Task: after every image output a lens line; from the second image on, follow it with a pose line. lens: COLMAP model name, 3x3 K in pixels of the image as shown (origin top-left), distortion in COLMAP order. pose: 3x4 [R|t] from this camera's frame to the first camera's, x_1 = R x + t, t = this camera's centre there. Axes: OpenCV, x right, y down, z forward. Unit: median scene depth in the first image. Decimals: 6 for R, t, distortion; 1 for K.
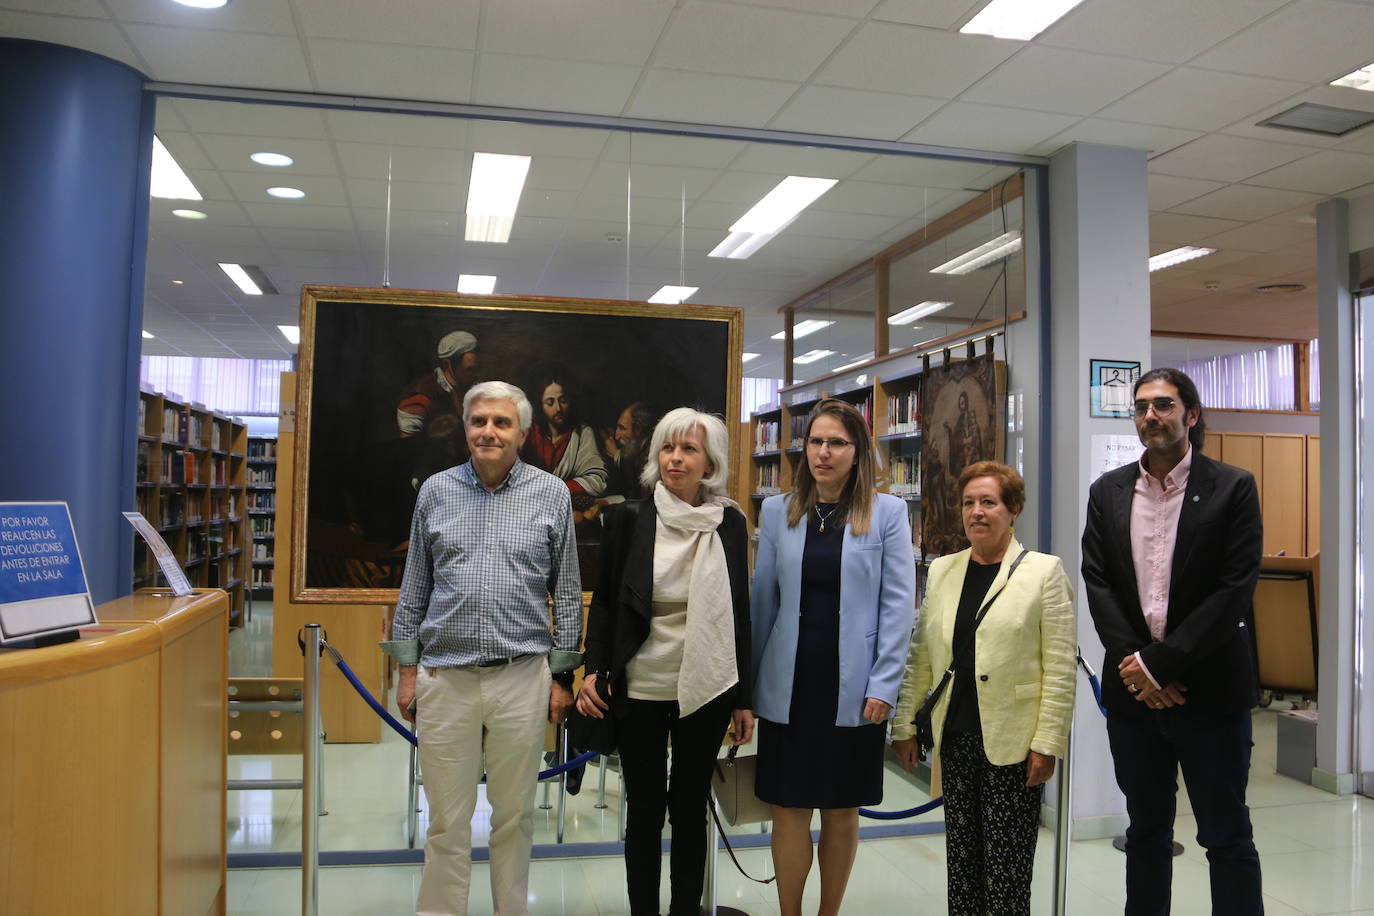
lens RADIAL K [[1137.0, 0, 707.5], [0, 1137.0, 461.9], [0, 0, 1]] dist [-0.190542, 0.152924]
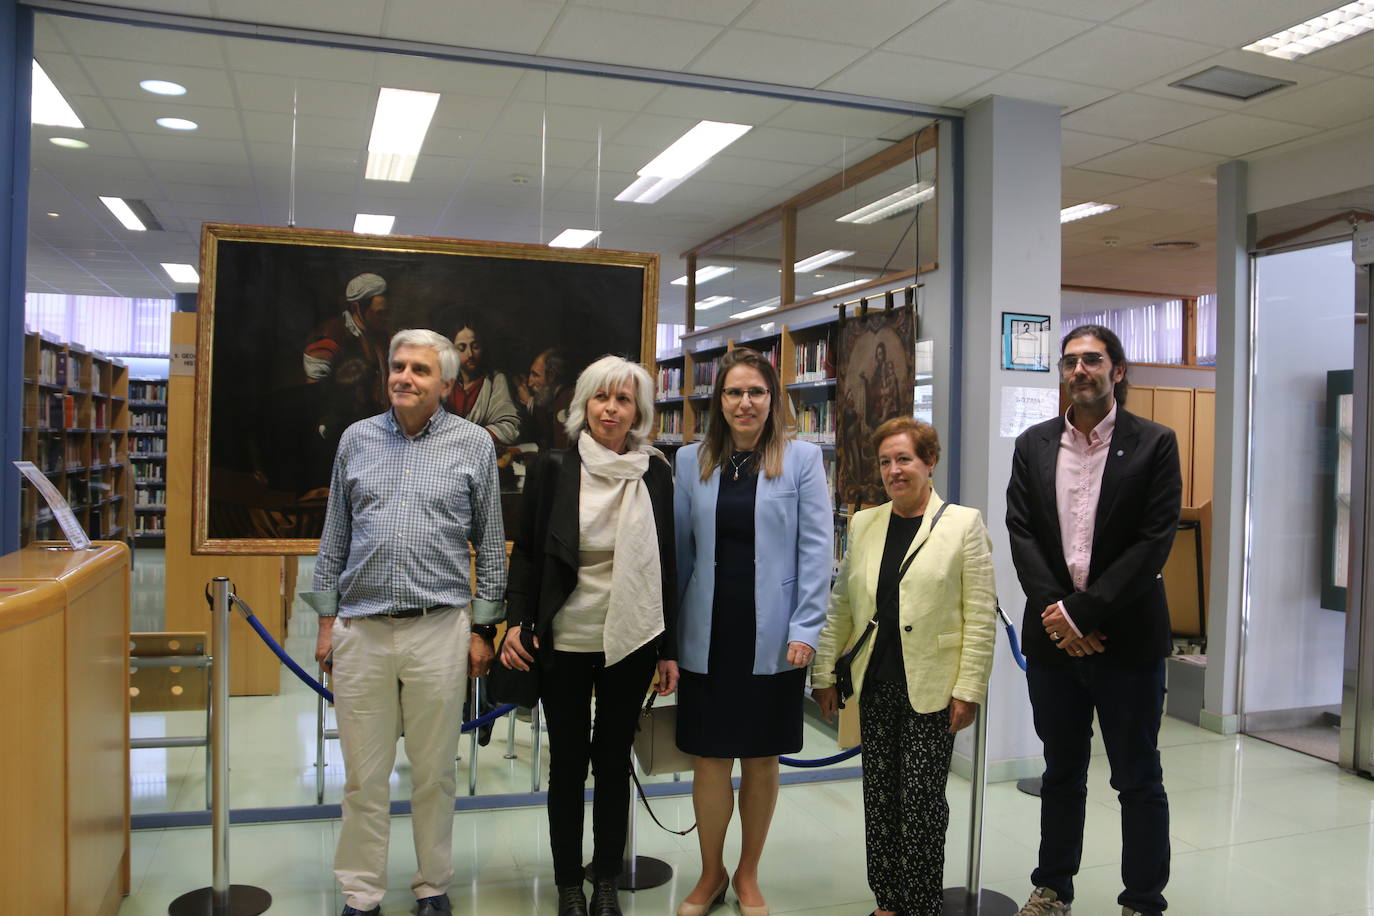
lens RADIAL K [[1137.0, 0, 707.5], [0, 1137.0, 461.9], [0, 0, 1]] dist [-0.190542, 0.152924]
pose [[0.994961, 0.004525, 0.100161, -0.024936], [-0.009404, 0.998789, 0.048292, -0.003137], [-0.099821, -0.048991, 0.993799, 0.010509]]
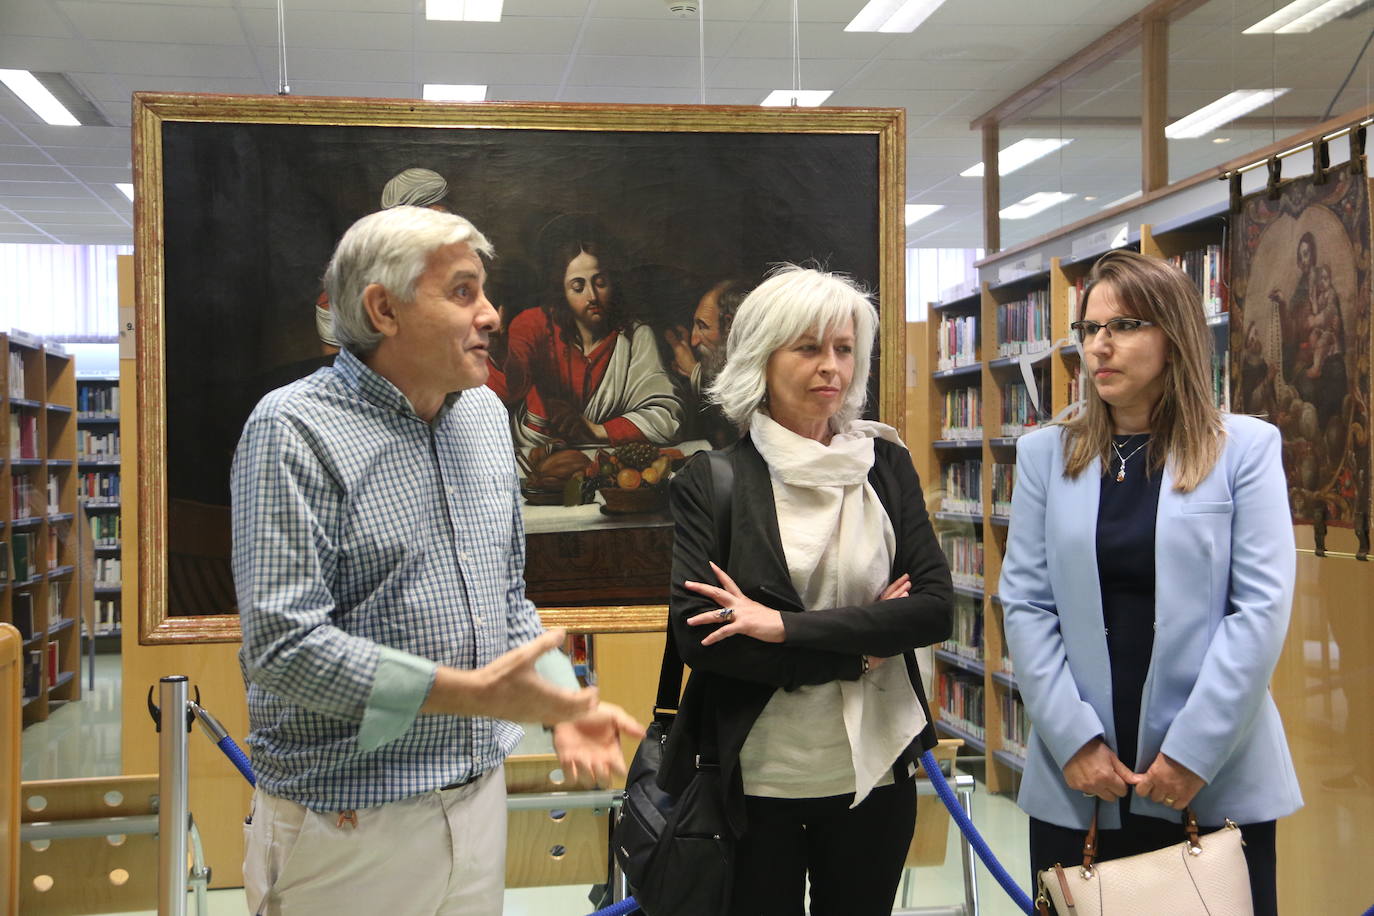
lens RADIAL K [[1888.6, 0, 711.4], [0, 1888.6, 460.9], [0, 0, 1]] dist [0.037622, 0.580432]
pose [[0.996134, -0.033038, -0.081397, 0.006401], [0.035498, 0.998950, 0.028963, 0.011918], [0.080355, -0.031740, 0.996261, 0.027699]]
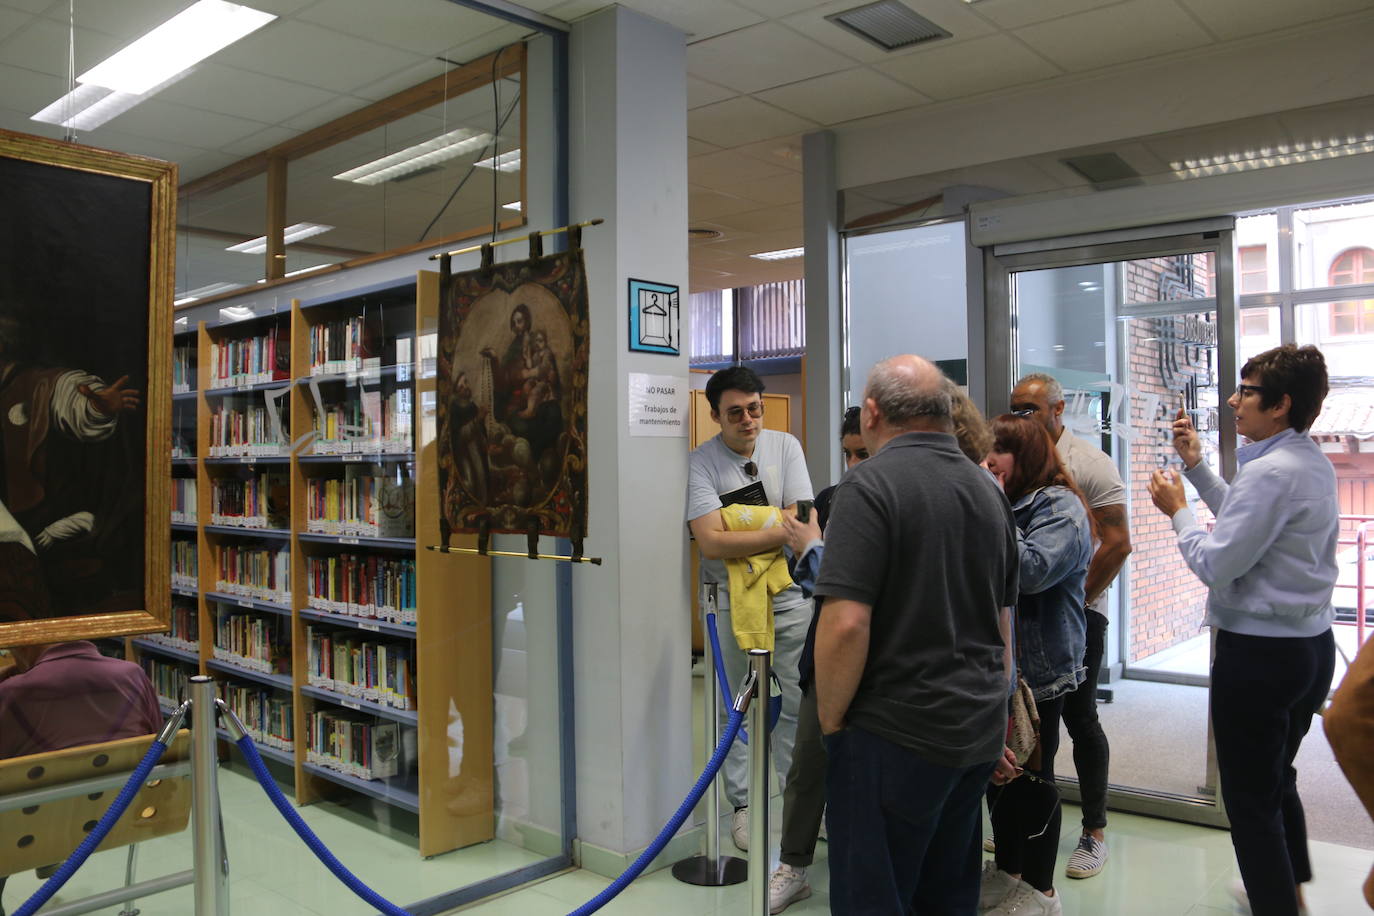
lens RADIAL K [[1137.0, 0, 707.5], [0, 1137.0, 461.9], [0, 0, 1]] dist [-0.190542, 0.152924]
pose [[0.803914, -0.021261, 0.594366, -0.097987], [0.002198, 0.999460, 0.032779, 0.013070], [-0.594742, -0.025045, 0.803526, 0.334733]]
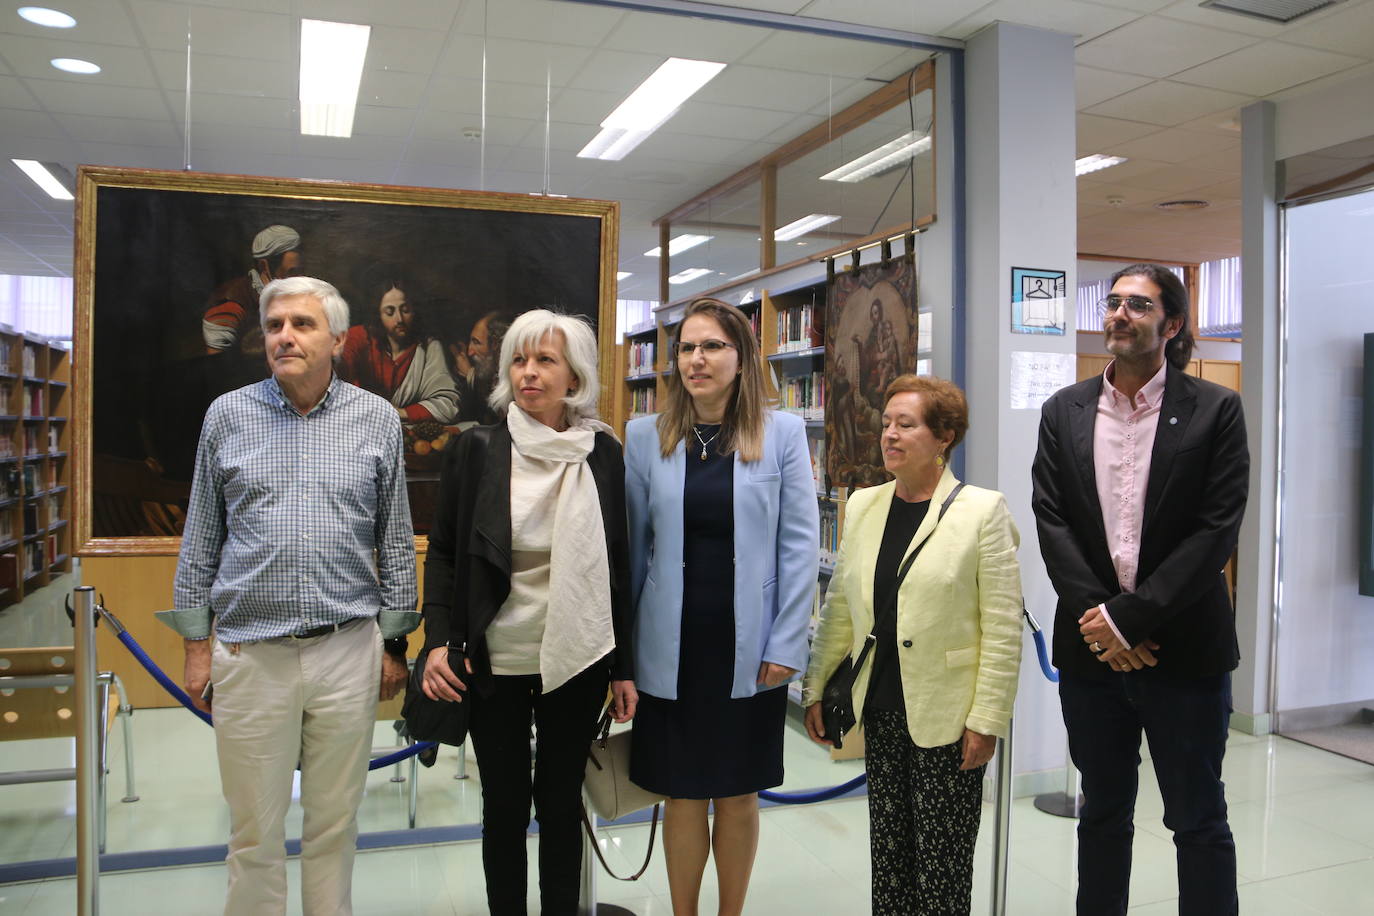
lens RADIAL K [[1133.0, 0, 710.9], [0, 1133.0, 448.5], [0, 0, 1]] dist [-0.188295, 0.149549]
pose [[0.992987, -0.007824, 0.117961, -0.000909], [0.001752, 0.998672, 0.051492, 0.006675], [-0.118207, -0.050924, 0.991682, 0.146951]]
